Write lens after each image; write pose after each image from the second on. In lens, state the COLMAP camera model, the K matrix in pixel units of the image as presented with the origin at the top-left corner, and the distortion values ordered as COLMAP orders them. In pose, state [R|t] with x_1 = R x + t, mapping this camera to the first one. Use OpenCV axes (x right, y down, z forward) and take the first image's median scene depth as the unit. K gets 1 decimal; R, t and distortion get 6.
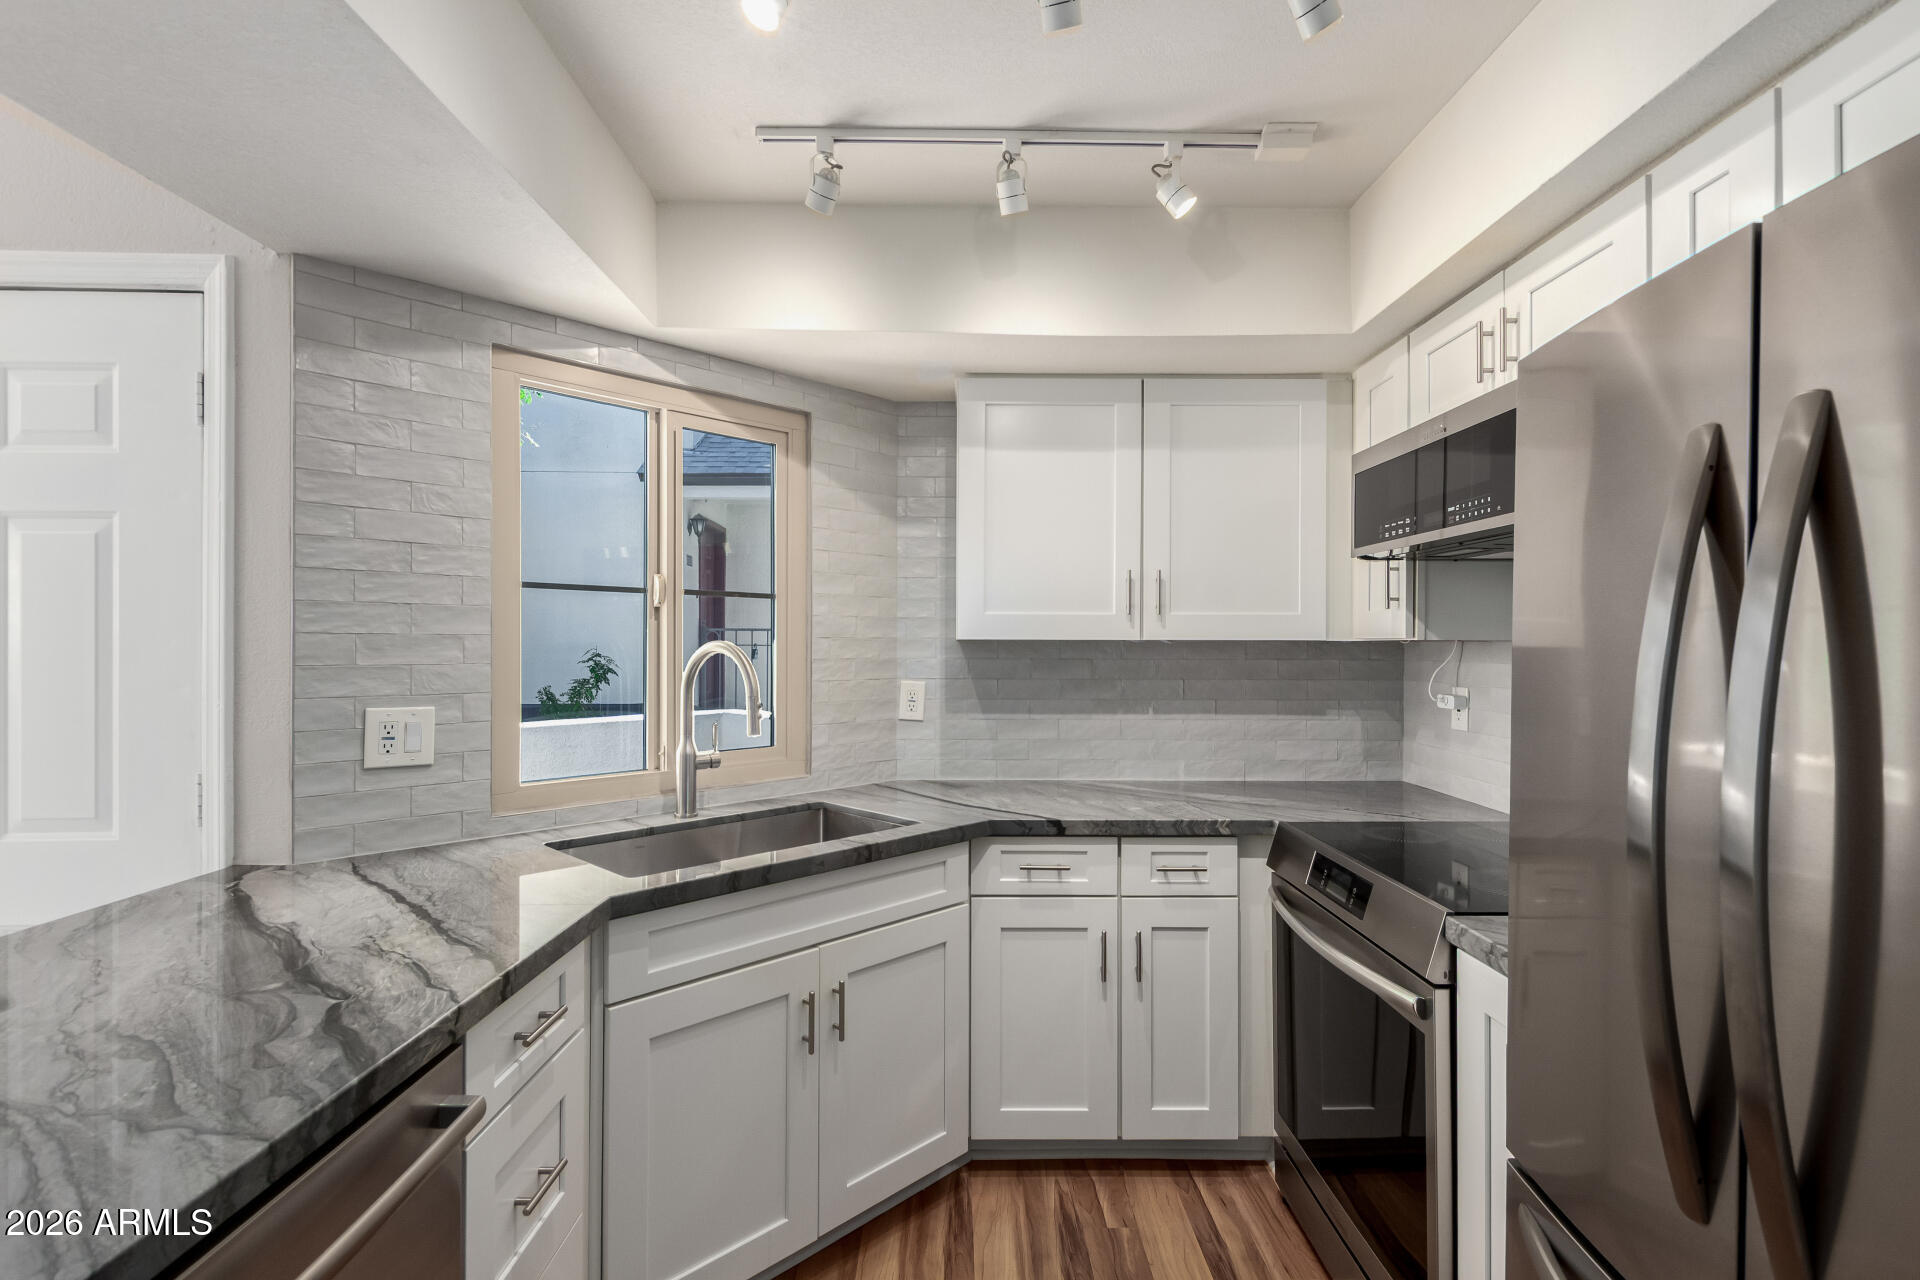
lens RADIAL K [[896.0, 0, 959.1], [0, 896.0, 649.2], [0, 0, 1]] dist [-0.001155, -0.000233]
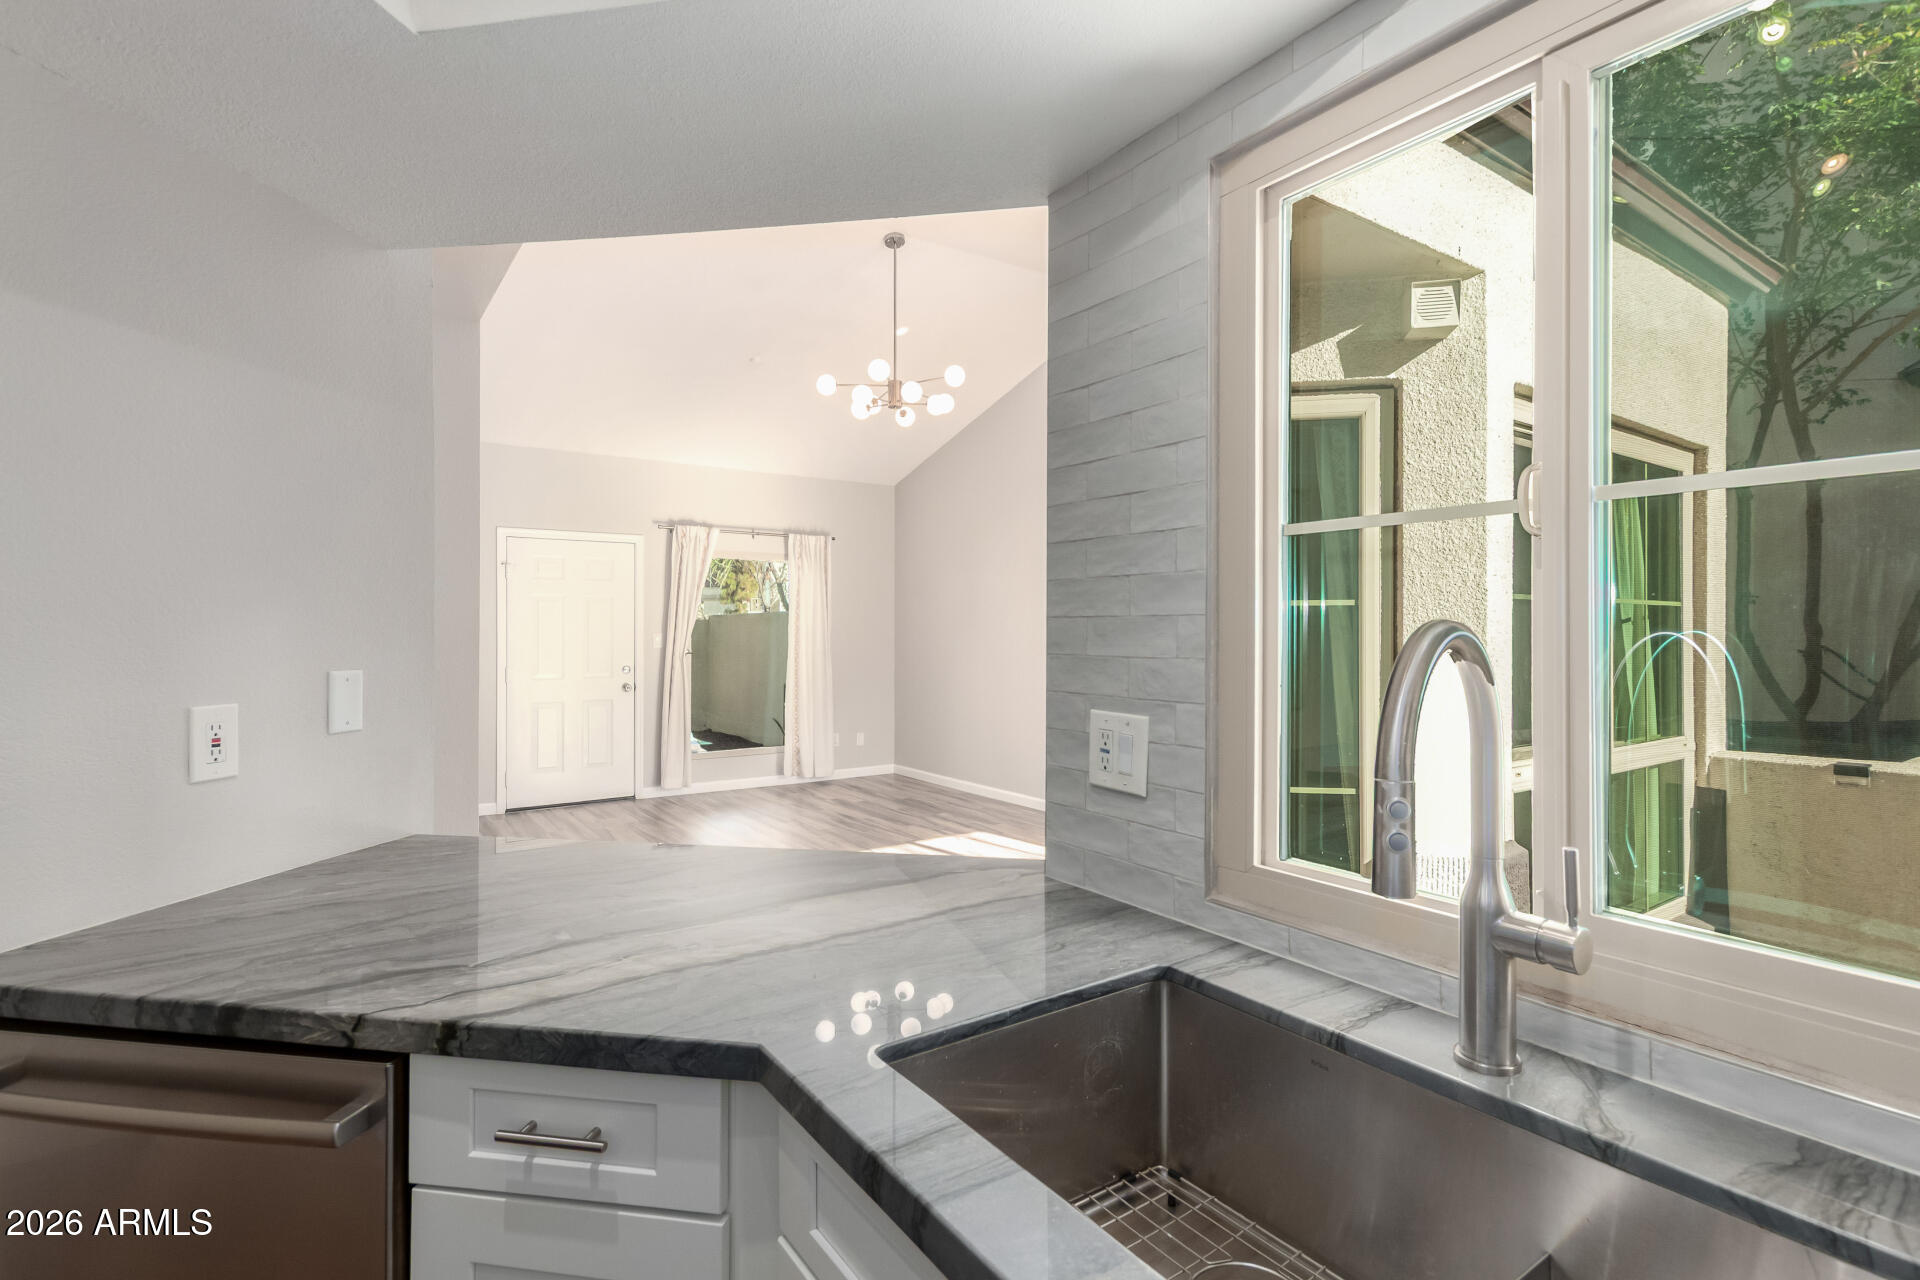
lens RADIAL K [[918.6, 0, 997.6], [0, 918.6, 629.5], [0, 0, 1]] dist [-0.000570, -0.000356]
pose [[-0.151683, -0.003315, -0.988424, 0.136228], [-0.009639, 0.999952, -0.001875, -0.002649], [0.988382, 0.009243, -0.151707, 0.858978]]
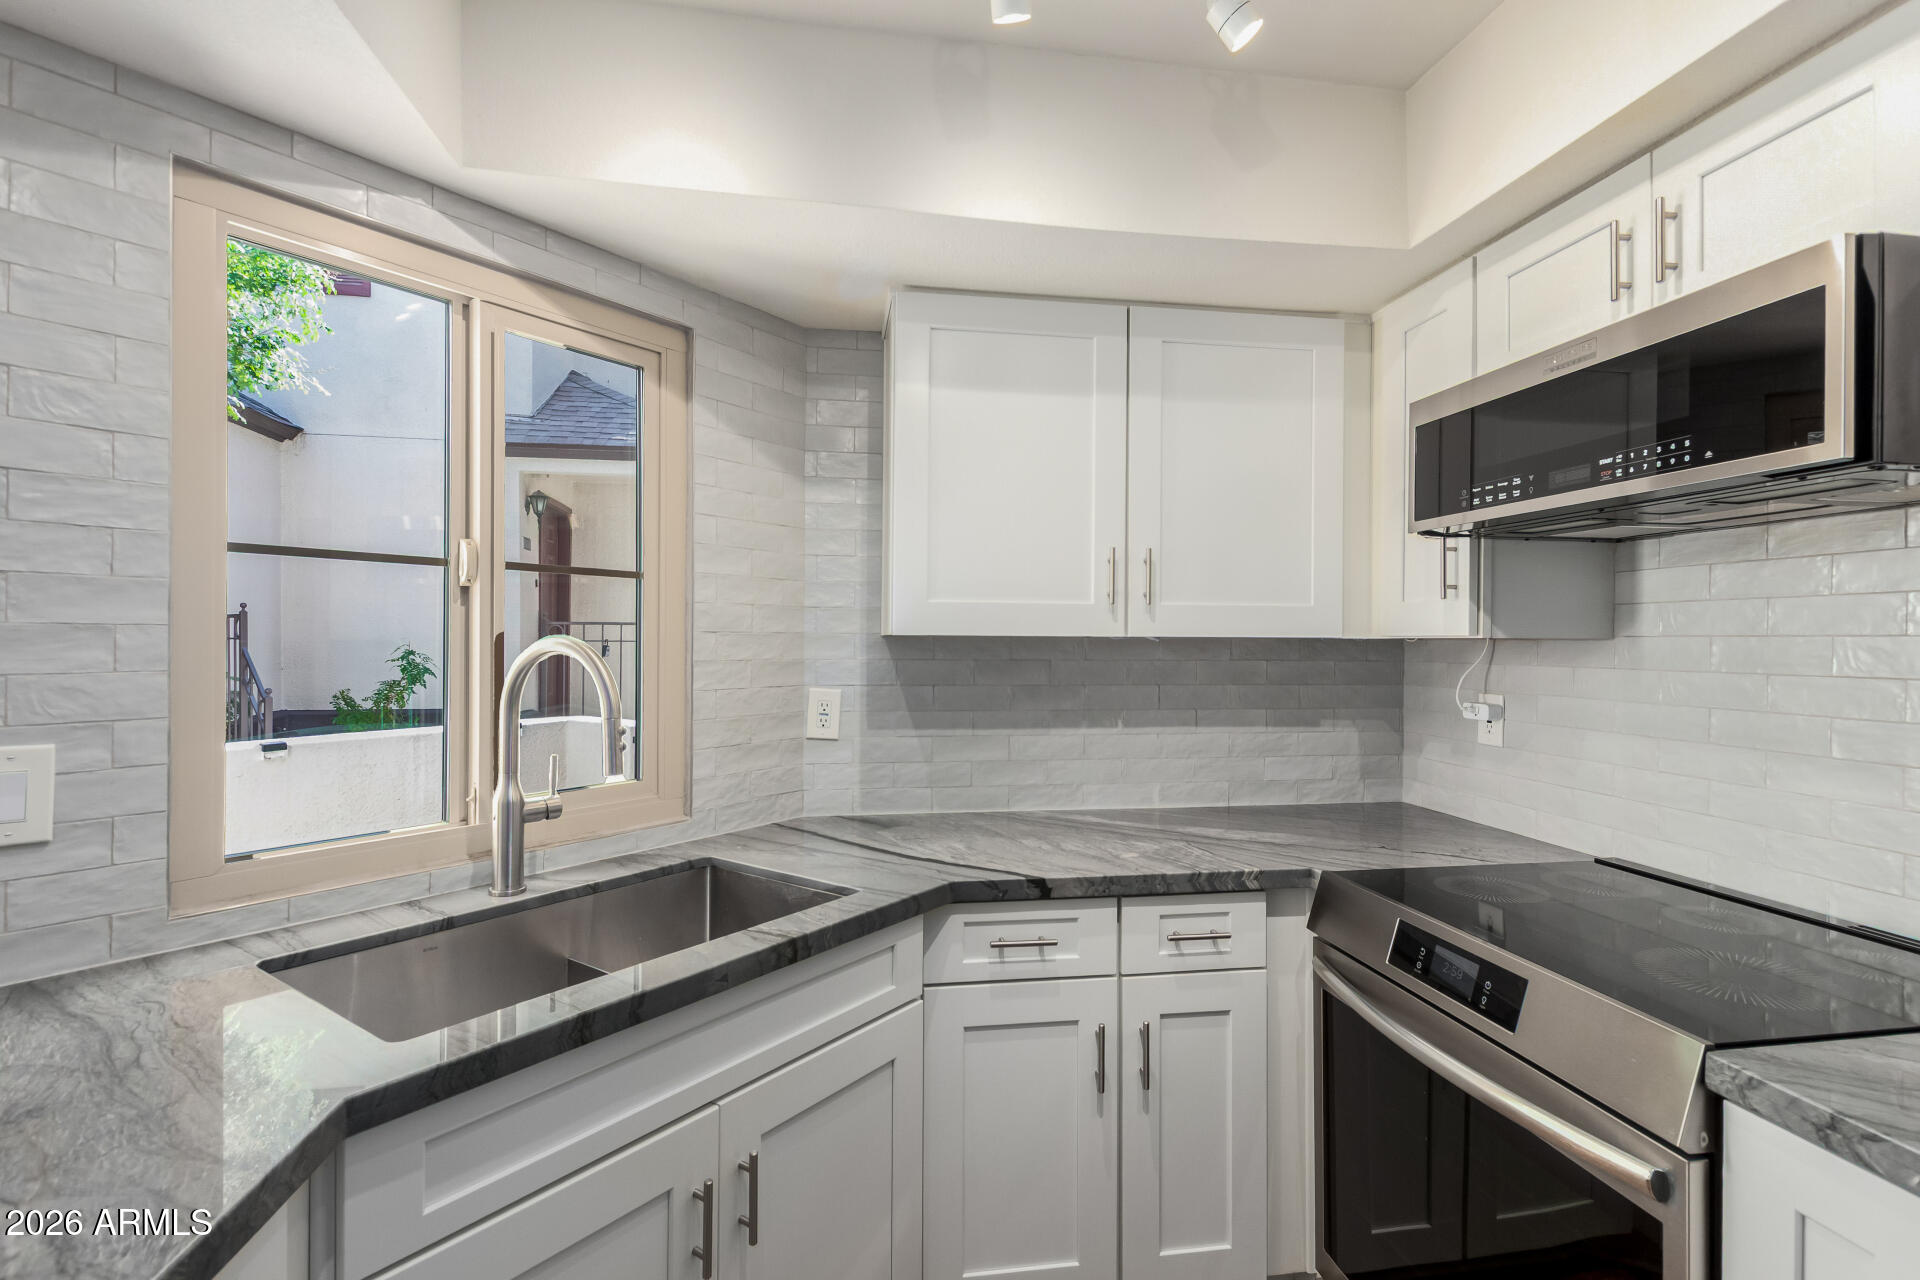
lens RADIAL K [[902.9, 0, 965.1], [0, 902.9, 642.4], [0, 0, 1]] dist [0.002862, -0.000194]
pose [[0.987776, 0.002384, 0.155859, -0.068817], [-0.001883, 0.999993, -0.003363, -0.002487], [-0.155866, 0.003028, 0.987774, 0.267022]]
